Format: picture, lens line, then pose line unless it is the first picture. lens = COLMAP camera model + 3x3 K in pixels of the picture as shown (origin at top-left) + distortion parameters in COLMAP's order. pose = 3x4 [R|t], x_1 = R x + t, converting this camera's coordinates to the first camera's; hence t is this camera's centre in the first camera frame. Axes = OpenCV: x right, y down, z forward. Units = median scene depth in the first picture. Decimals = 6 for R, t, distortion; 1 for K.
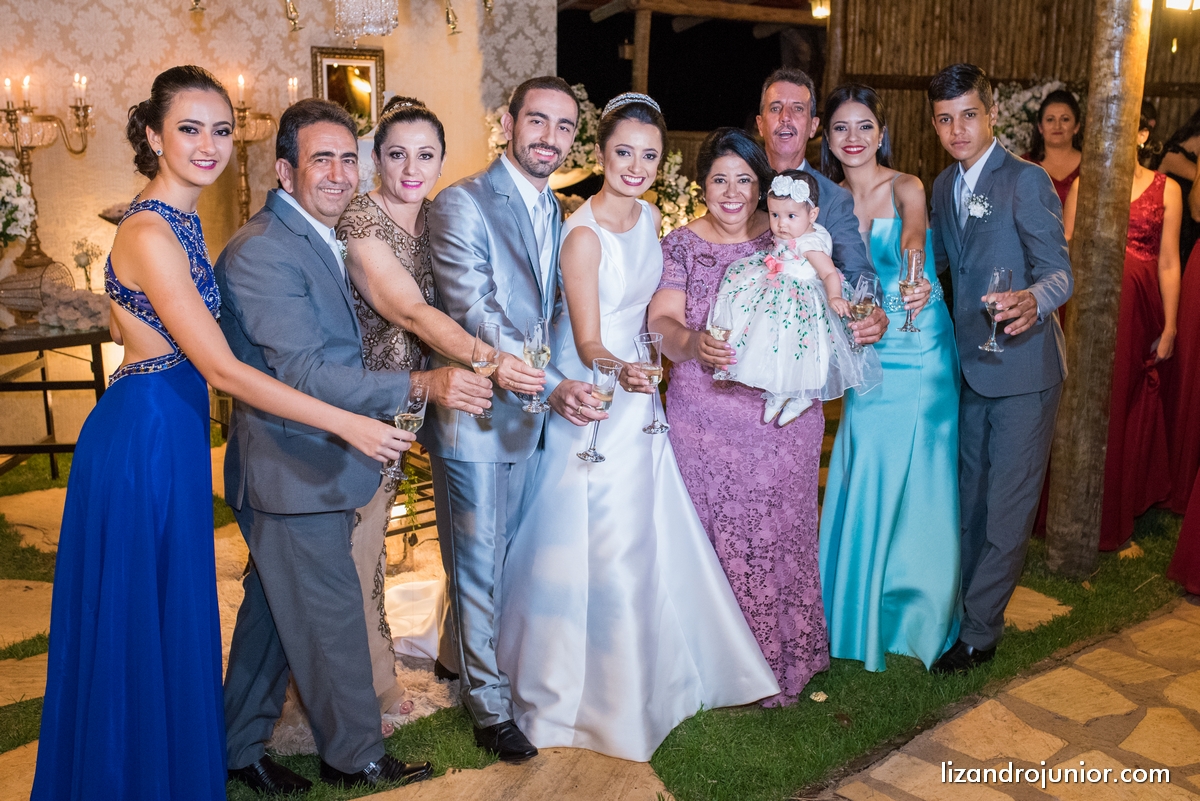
lens RADIAL K [[1269.0, 0, 601.6], [0, 1269.0, 362.0], [0, 0, 1]] dist [-0.069882, 0.110055]
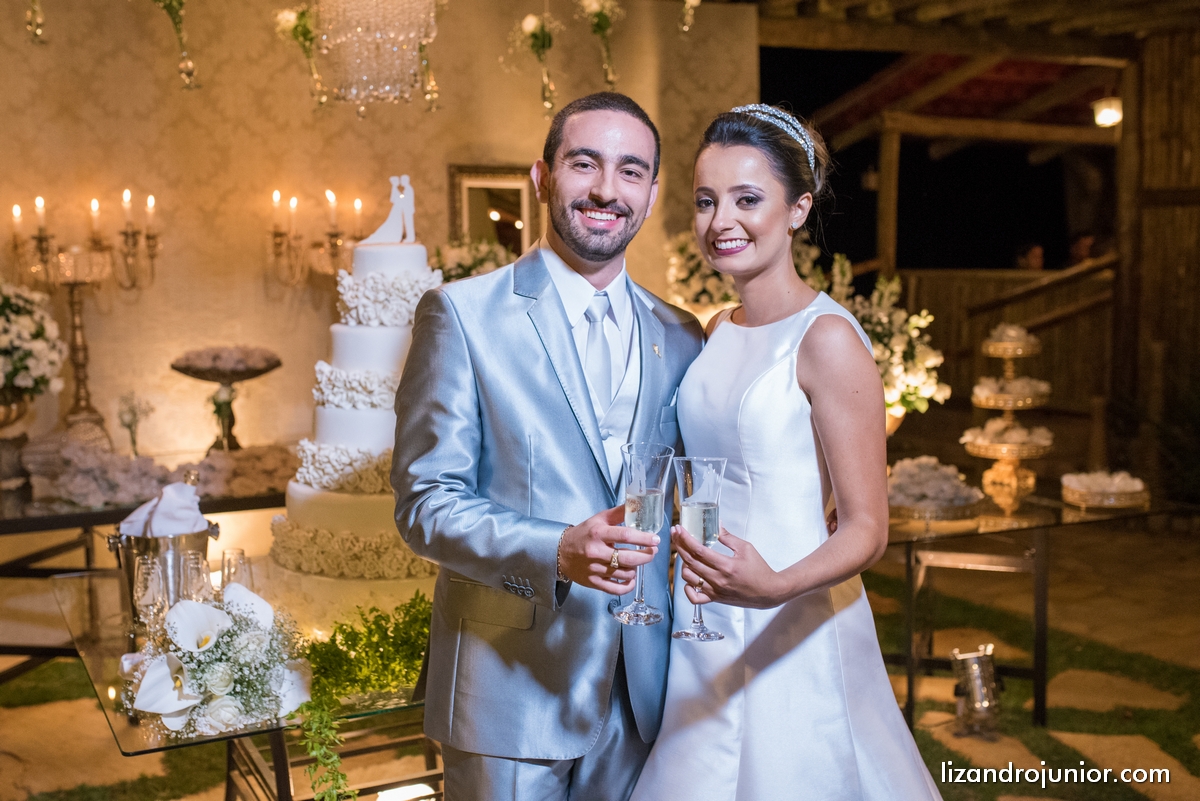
lens RADIAL K [[1244.3, 0, 552.5], [0, 1244.3, 368.0], [0, 0, 1]] dist [-0.051275, 0.048941]
pose [[0.965061, -0.002694, -0.262012, 0.052075], [-0.028263, 0.993043, -0.114308, -0.023505], [0.260497, 0.117719, 0.958271, 0.239898]]
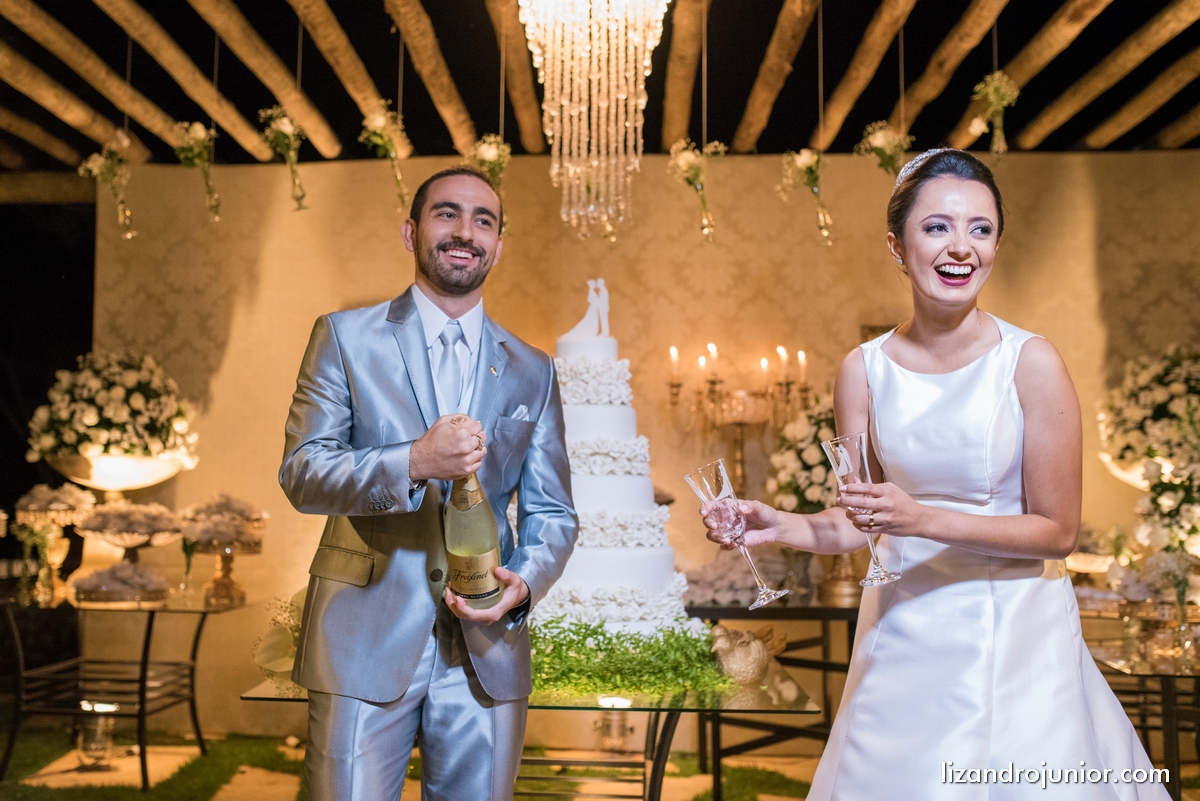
lens RADIAL K [[1220.9, 0, 560.3], [0, 1220.9, 377.9], [0, 0, 1]] dist [-0.049977, 0.055980]
pose [[0.706972, -0.072882, -0.703476, 0.210593], [-0.143985, 0.959012, -0.244057, 0.019406], [0.692430, 0.273831, 0.667501, 0.301047]]
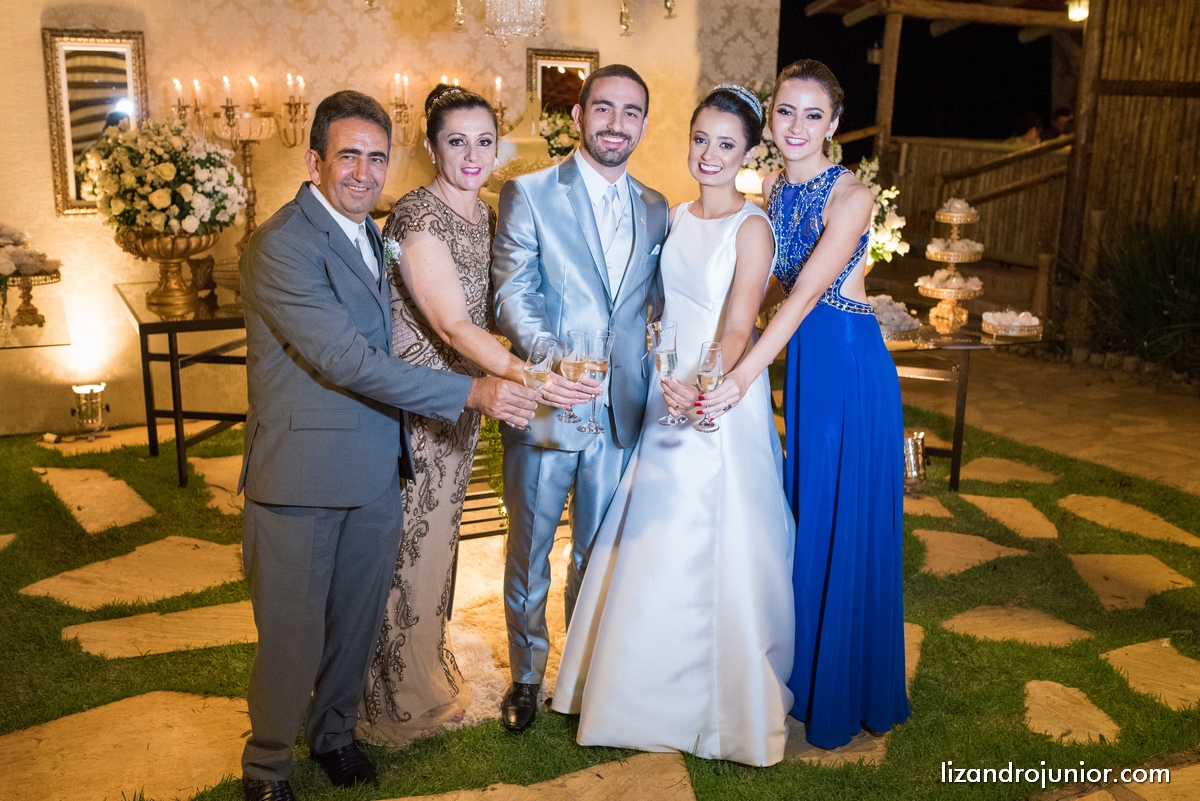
lens RADIAL K [[1189.7, 0, 576.6], [0, 1189.7, 388.7], [0, 0, 1]] dist [-0.052739, 0.065905]
pose [[0.966215, 0.069234, -0.248264, 0.070327], [-0.061181, 0.997324, 0.040016, -0.012005], [0.250370, -0.023475, 0.967866, 0.057845]]
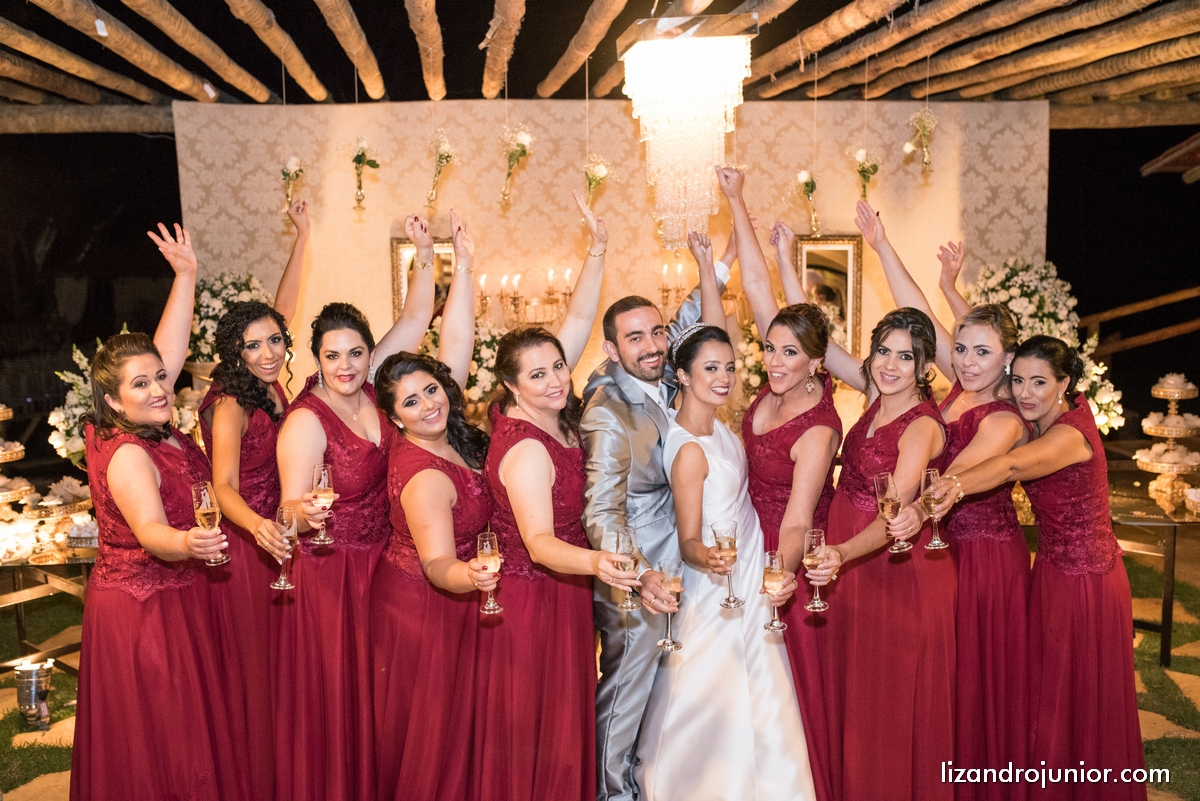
lens RADIAL K [[1151.0, 0, 600.0], [0, 1151.0, 400.5], [0, 0, 1]] dist [-0.061488, 0.096530]
pose [[0.821064, 0.054570, -0.568222, 0.233993], [-0.093068, 0.994898, -0.038935, -0.039022], [0.563198, 0.084851, 0.821954, 0.037587]]
